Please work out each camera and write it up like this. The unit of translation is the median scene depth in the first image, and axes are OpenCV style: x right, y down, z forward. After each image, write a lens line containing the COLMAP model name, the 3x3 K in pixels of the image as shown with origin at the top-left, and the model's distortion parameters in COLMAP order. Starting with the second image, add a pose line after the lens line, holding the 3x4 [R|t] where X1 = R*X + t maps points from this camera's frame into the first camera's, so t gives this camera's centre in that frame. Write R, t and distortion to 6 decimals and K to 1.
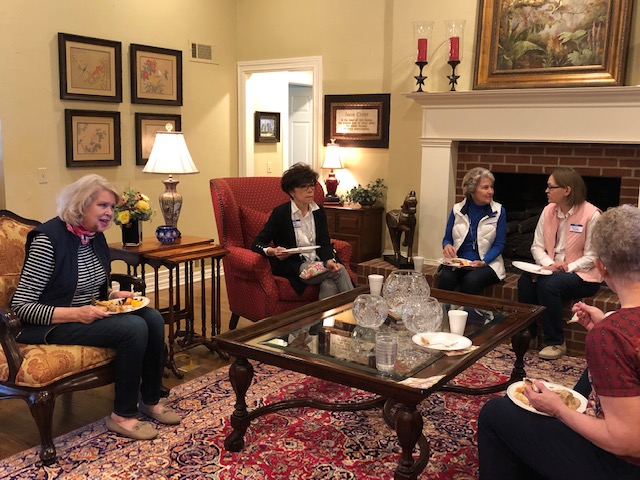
lens RADIAL K [[658.3, 0, 320.0], [0, 658.3, 240.0], [0, 0, 1]] dist [0.230837, -0.614355]
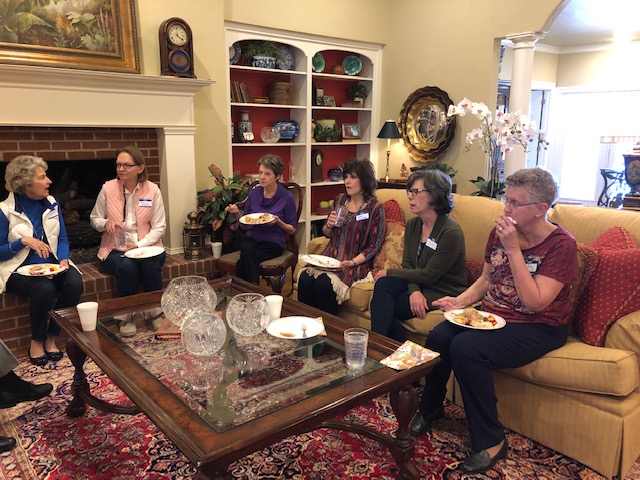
lens RADIAL K [[524.4, 0, 320.0], [0, 524.4, 240.0], [0, 0, 1]] dist [0.007474, 0.002168]
pose [[0.249393, -0.208021, 0.945796, -0.334360], [0.141131, 0.974036, 0.177018, -0.070875], [-0.958063, 0.089334, 0.272277, 0.471089]]
